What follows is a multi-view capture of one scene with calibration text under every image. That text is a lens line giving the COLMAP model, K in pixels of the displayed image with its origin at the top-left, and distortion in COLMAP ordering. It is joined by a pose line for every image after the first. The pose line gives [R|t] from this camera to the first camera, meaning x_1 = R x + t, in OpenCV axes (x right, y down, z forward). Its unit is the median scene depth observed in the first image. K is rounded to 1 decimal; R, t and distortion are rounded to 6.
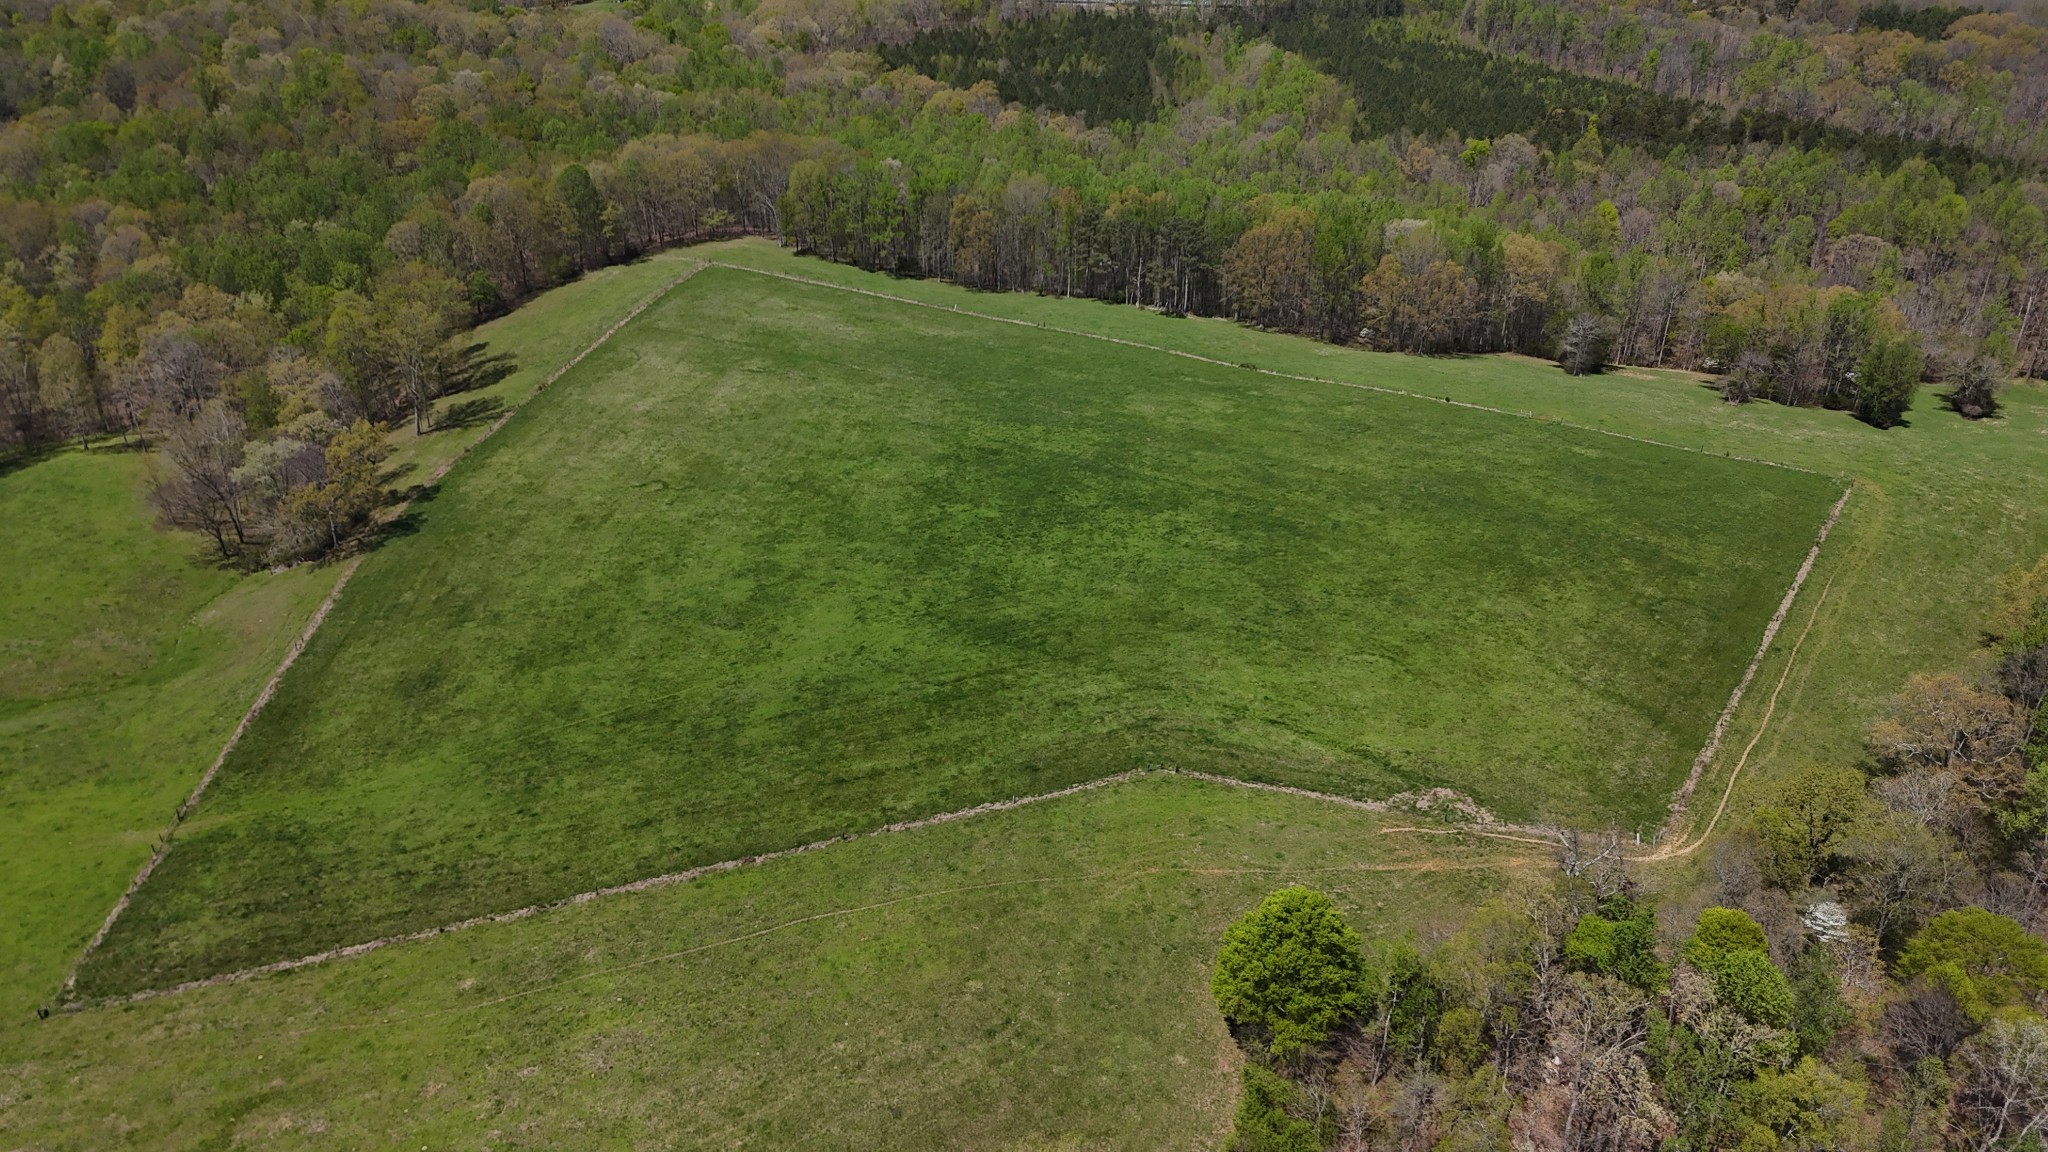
lens RADIAL K [[1504.8, 0, 1010.7], [0, 1504.8, 573.6], [0, 0, 1]] dist [0.089440, -0.072102]
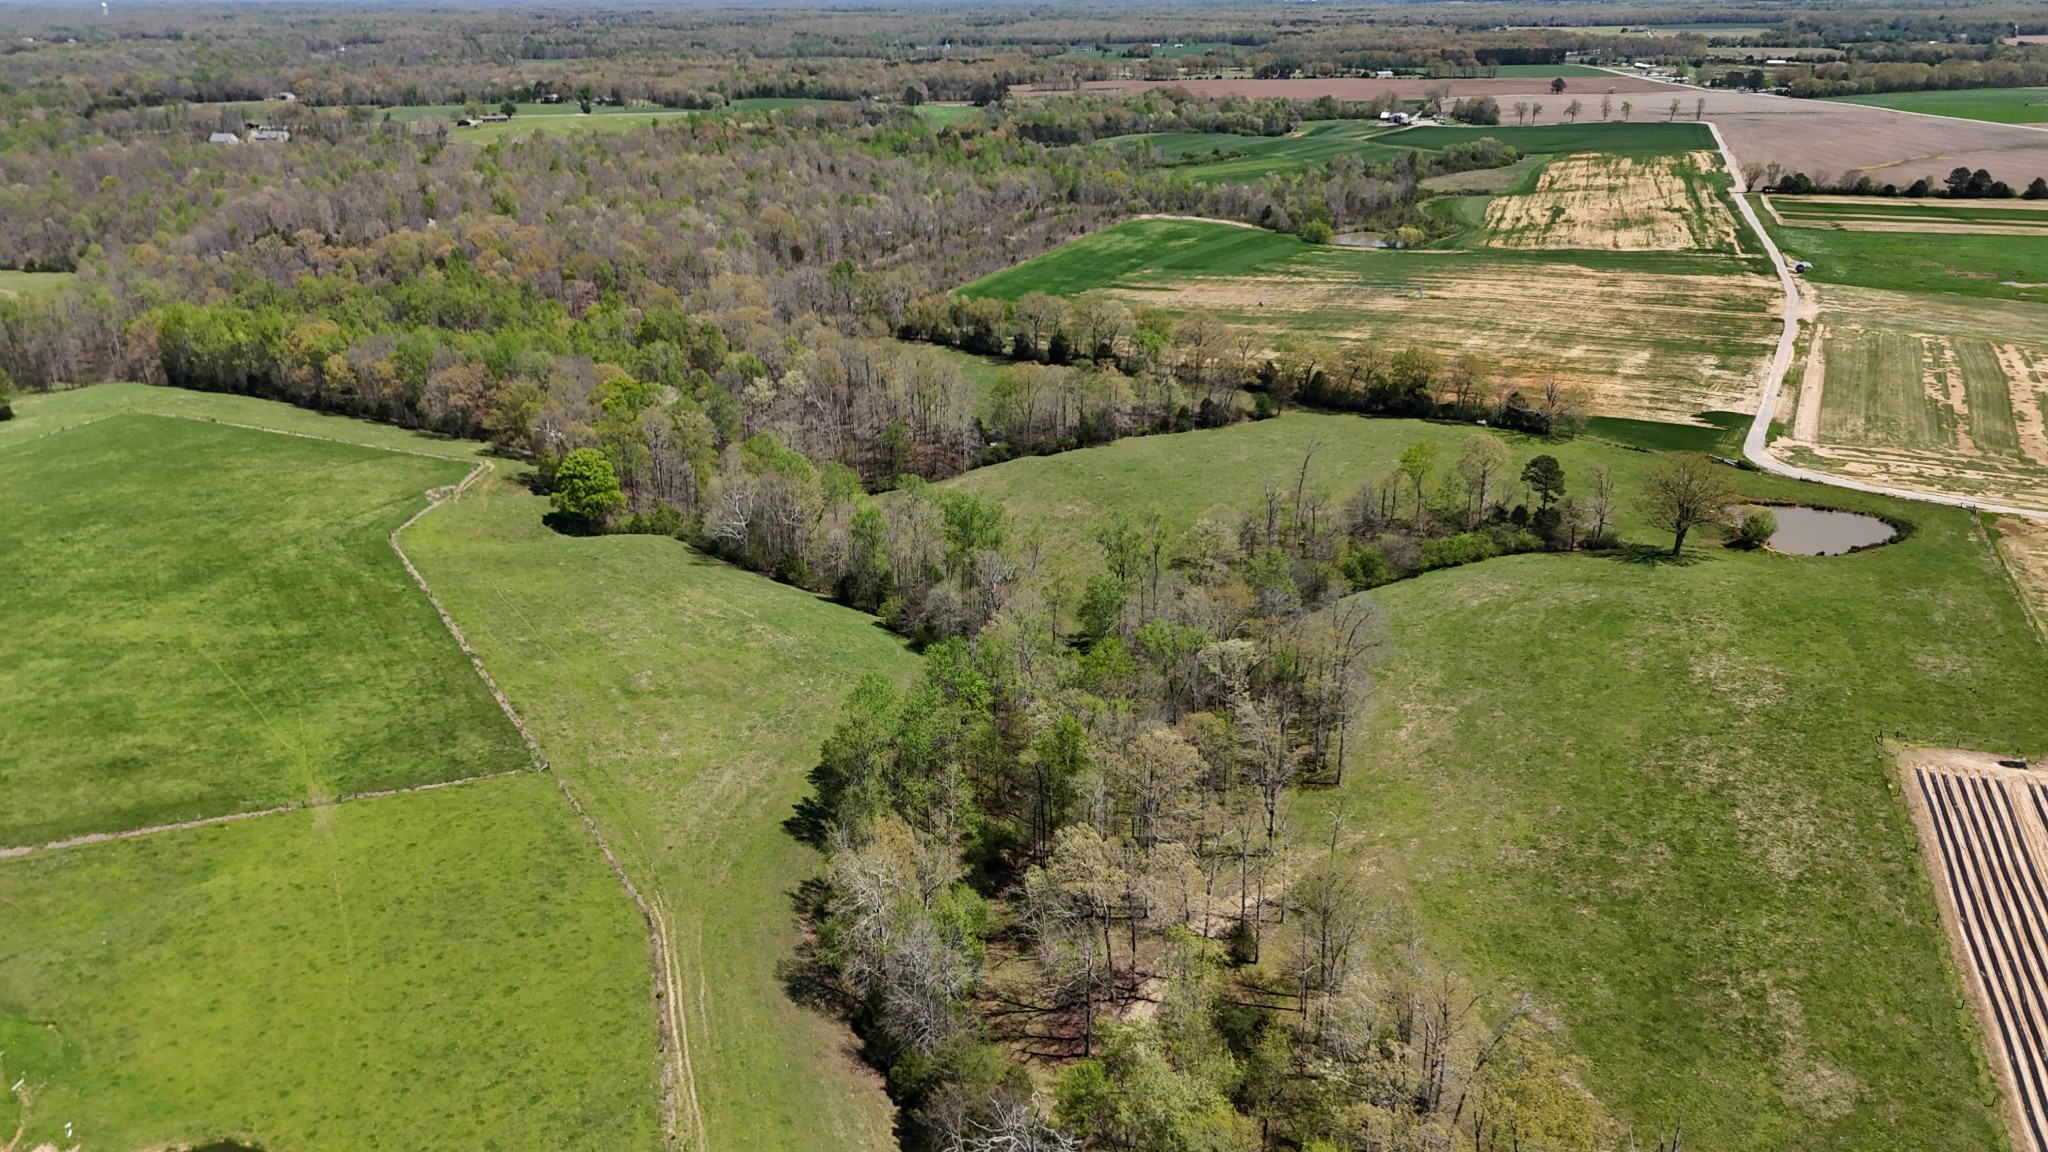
lens RADIAL K [[1505.2, 0, 1032.5], [0, 1505.2, 563.6], [0, 0, 1]] dist [0.068344, -0.064618]
pose [[-0.221452, -0.337171, 0.915027, -1.594954], [0.460099, 0.791193, 0.402892, -0.198249], [-0.859807, 0.510224, -0.020079, 0.408568]]
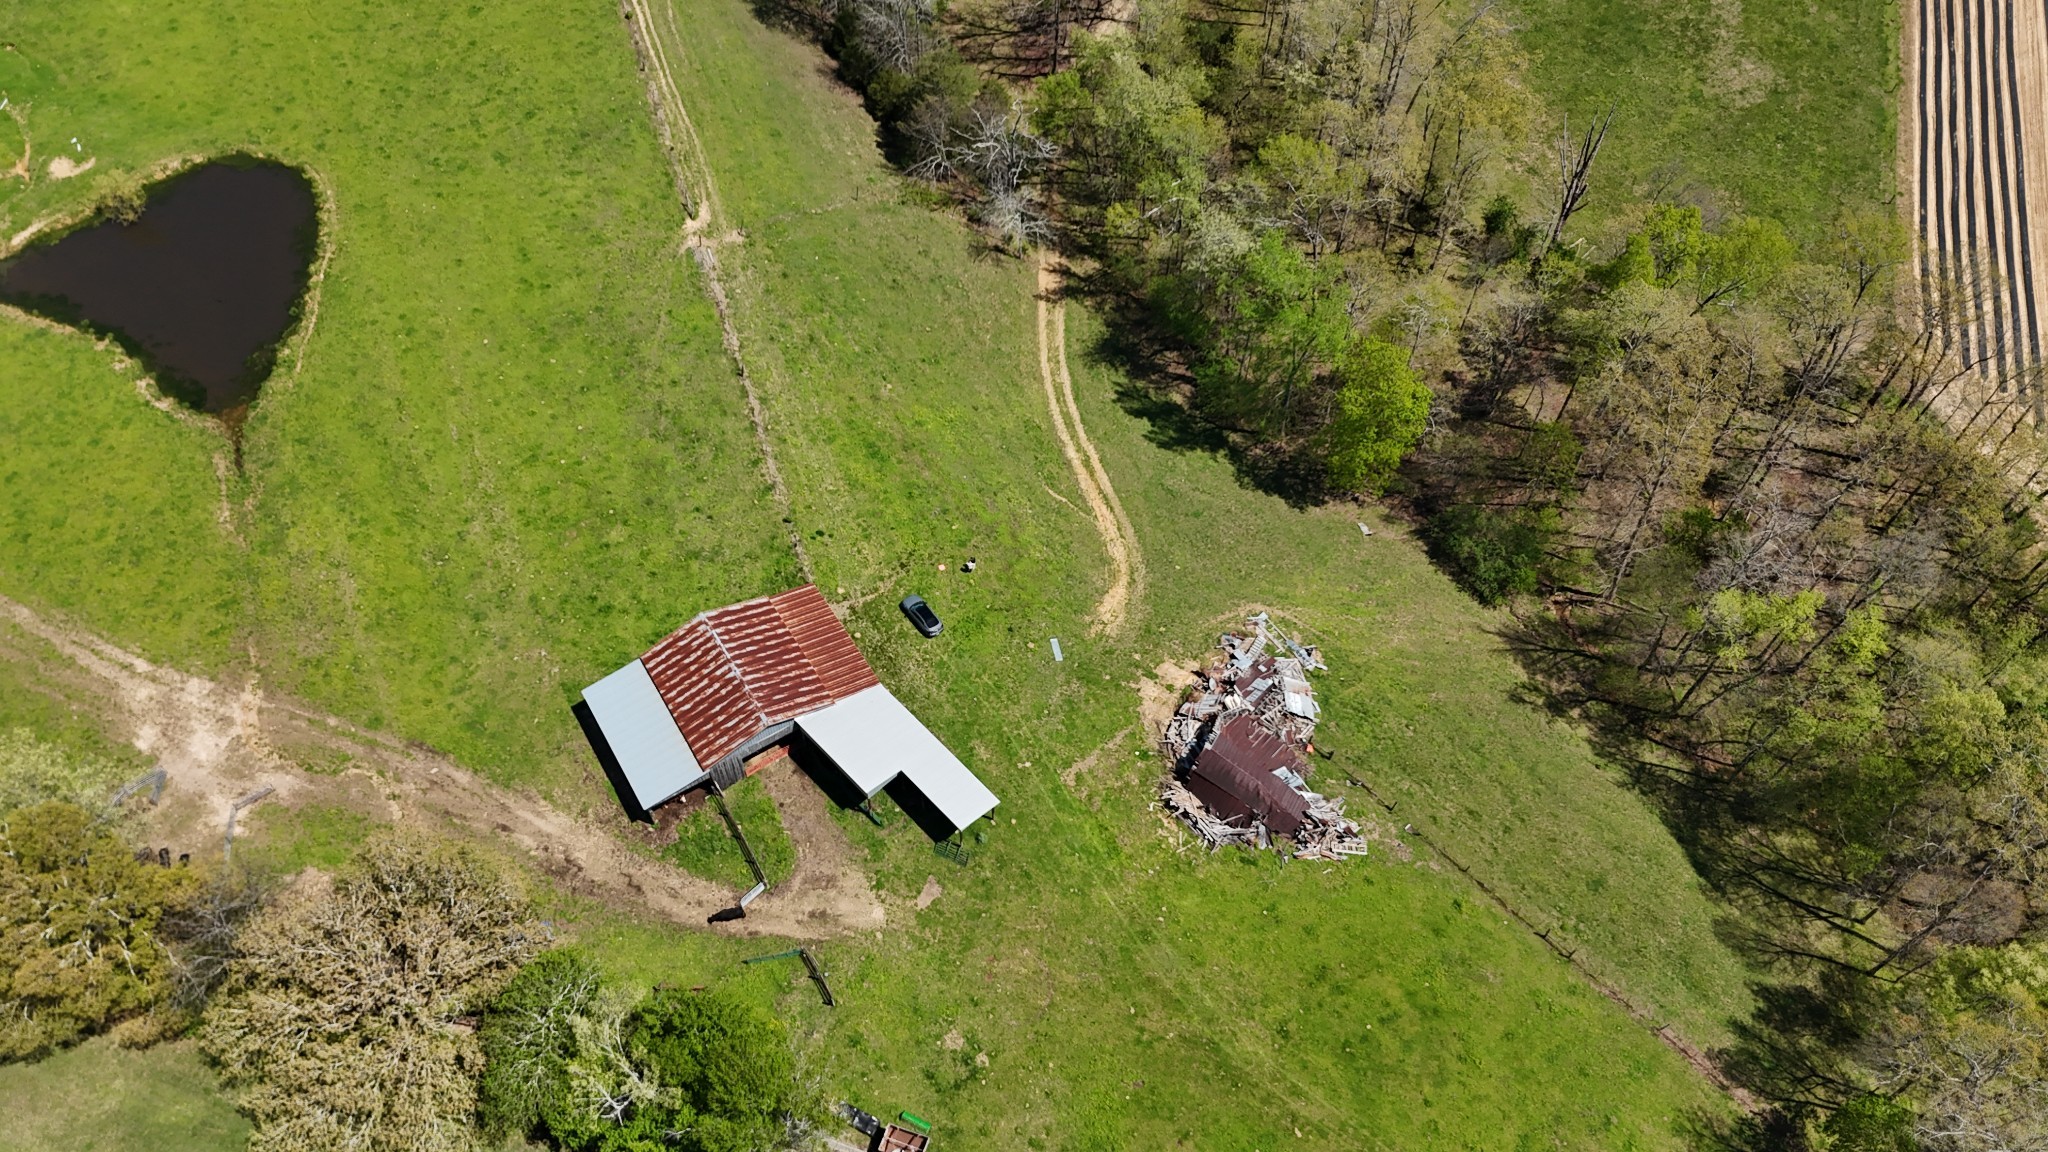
lens RADIAL K [[1505.2, 0, 1032.5], [0, 1505.2, 563.6], [0, 0, 1]] dist [0.068344, -0.064618]
pose [[-0.273127, -0.787575, 0.552383, -1.627177], [0.432925, 0.412147, 0.801692, -0.219914], [-0.859056, 0.458104, 0.228393, 0.448868]]
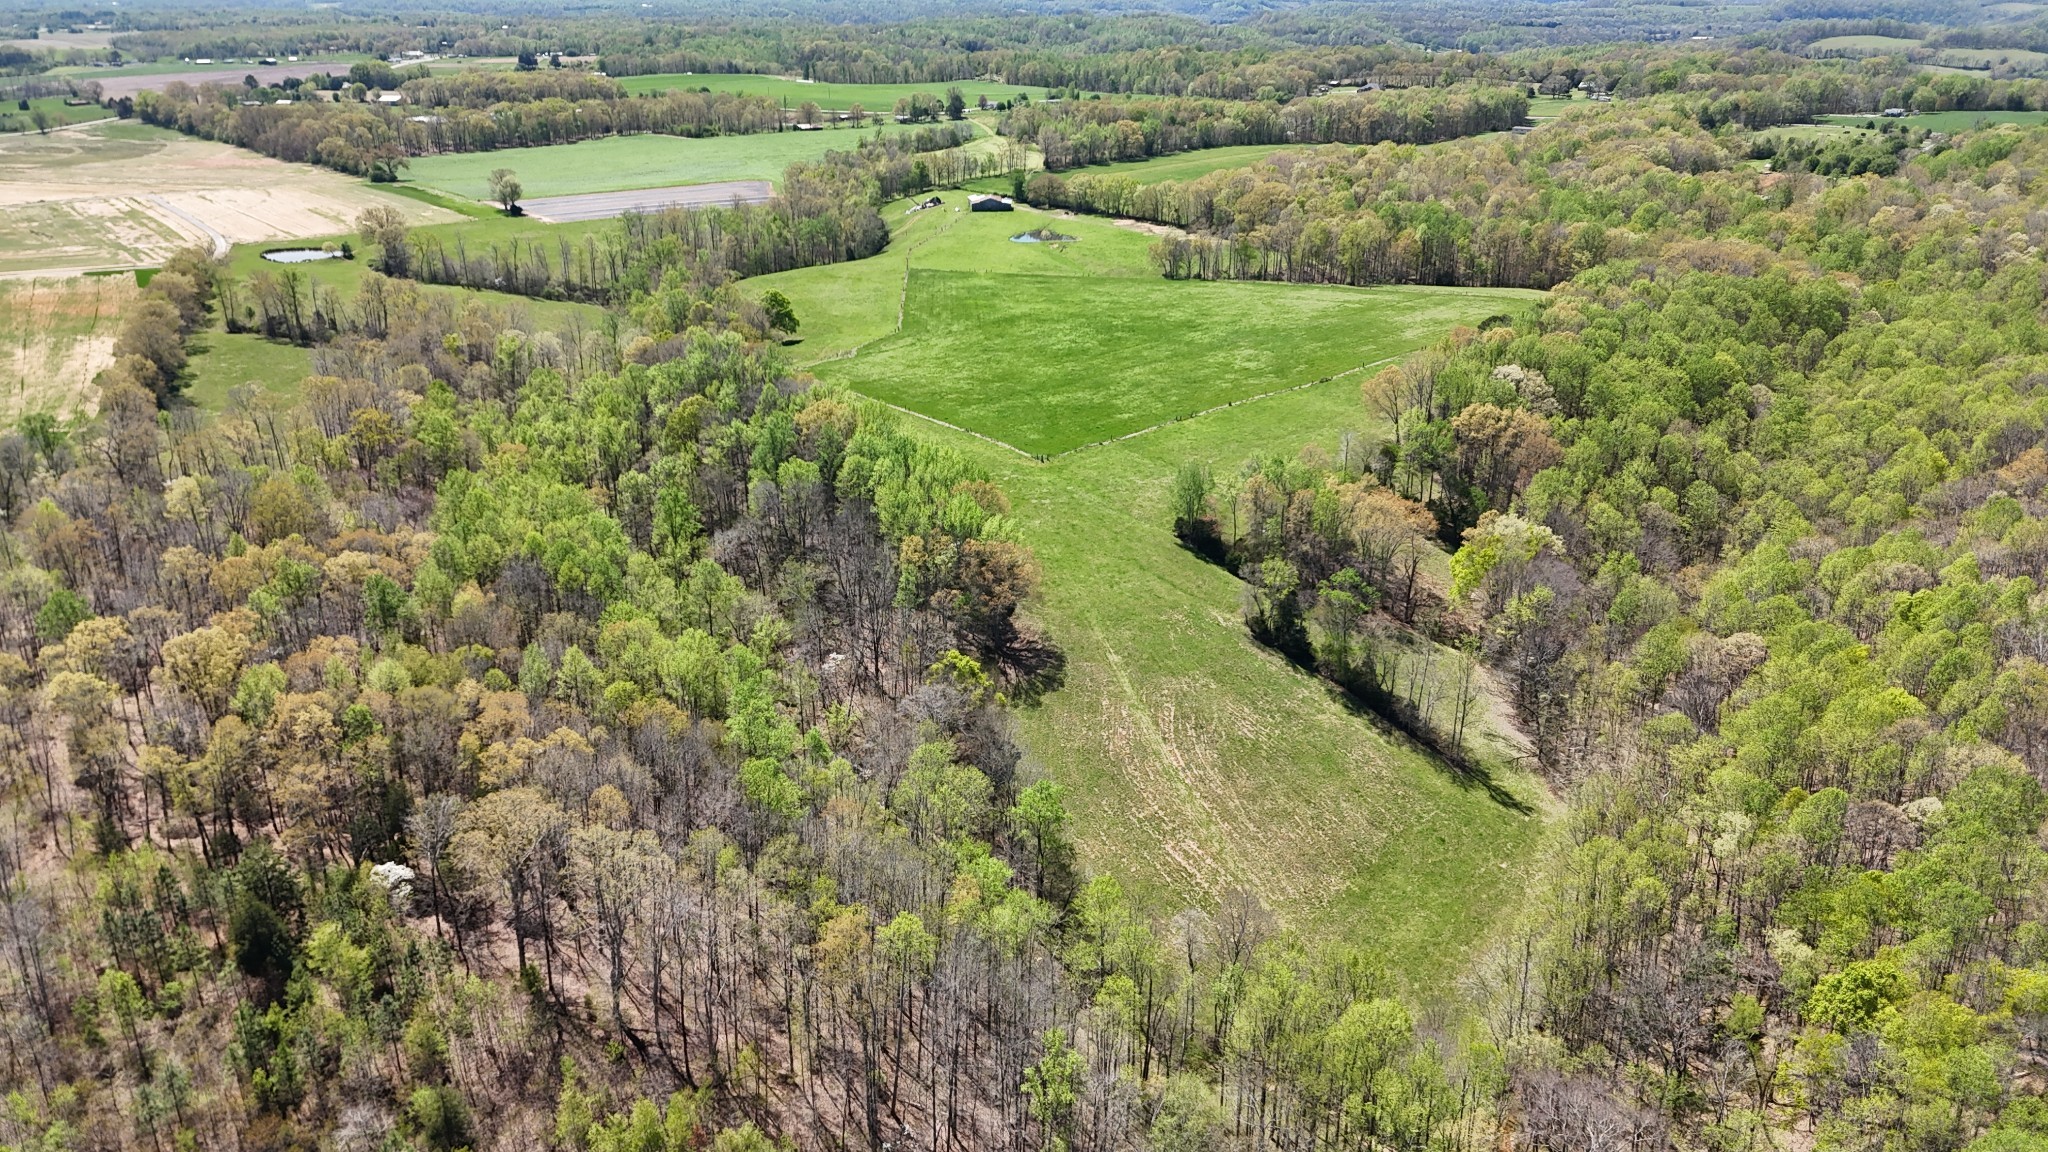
lens RADIAL K [[1497.1, 0, 1035.2], [0, 1497.1, 578.9], [0, 0, 1]] dist [0.077446, -0.070433]
pose [[-0.275849, 0.365709, -0.888912, 2.464605], [-0.443320, 0.772153, 0.455245, -0.816803], [0.852863, 0.519651, -0.050872, 1.516425]]
